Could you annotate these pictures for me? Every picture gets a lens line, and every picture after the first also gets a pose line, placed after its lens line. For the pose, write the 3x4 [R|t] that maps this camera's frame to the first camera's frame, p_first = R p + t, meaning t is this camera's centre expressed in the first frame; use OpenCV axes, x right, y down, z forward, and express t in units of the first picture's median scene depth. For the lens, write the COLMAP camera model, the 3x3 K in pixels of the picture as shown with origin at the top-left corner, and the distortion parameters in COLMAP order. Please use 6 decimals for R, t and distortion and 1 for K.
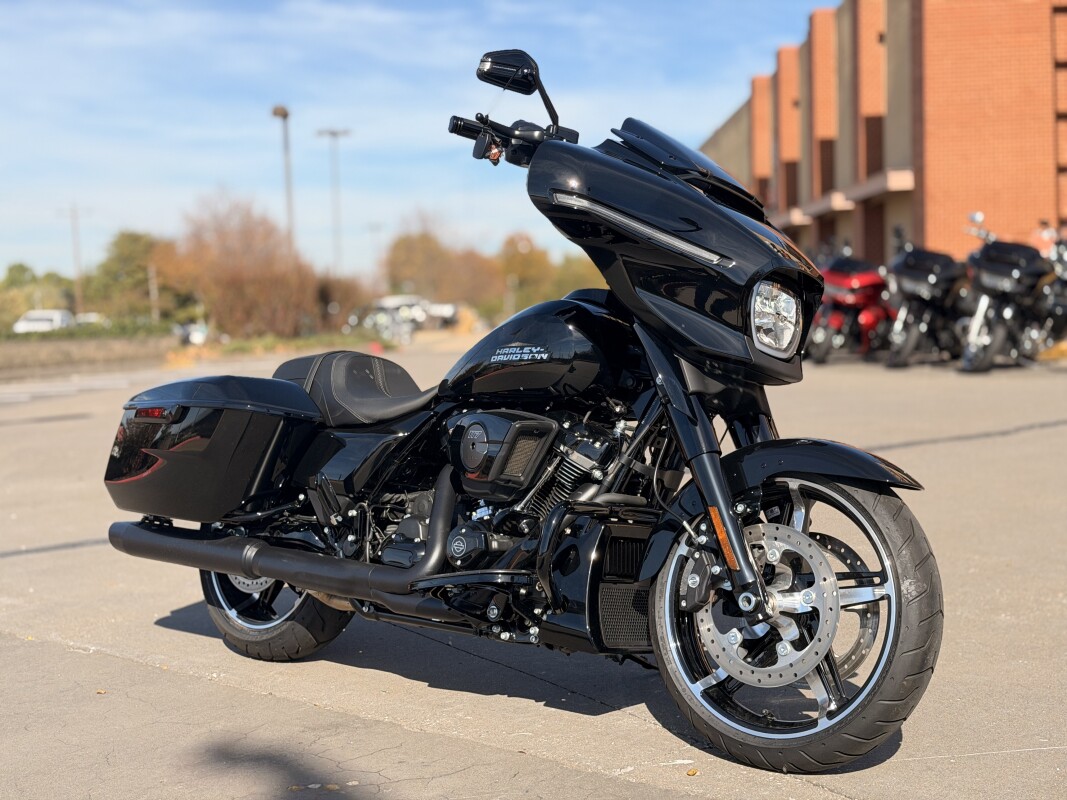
lens RADIAL K [[1465.8, 0, 530.2], [0, 1465.8, 400.5], [0, 0, 1]] dist [0.157664, 0.000000]
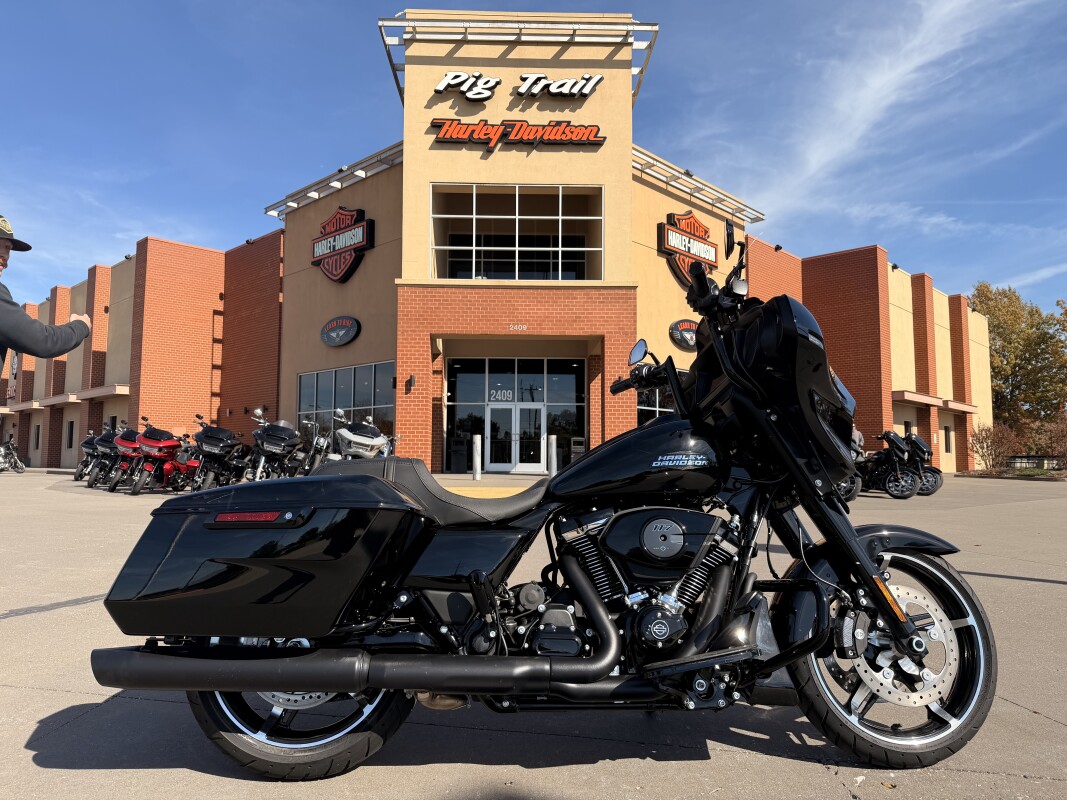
lens RADIAL K [[745.3, 0, 536.0], [0, 745.3, 393.5], [0, 0, 1]] dist [0.017560, -0.010863]
pose [[0.691958, 0.107526, 0.713886, -0.470885], [0.010246, 0.987284, -0.158637, 0.009220], [-0.721865, 0.117085, 0.682057, 0.569738]]
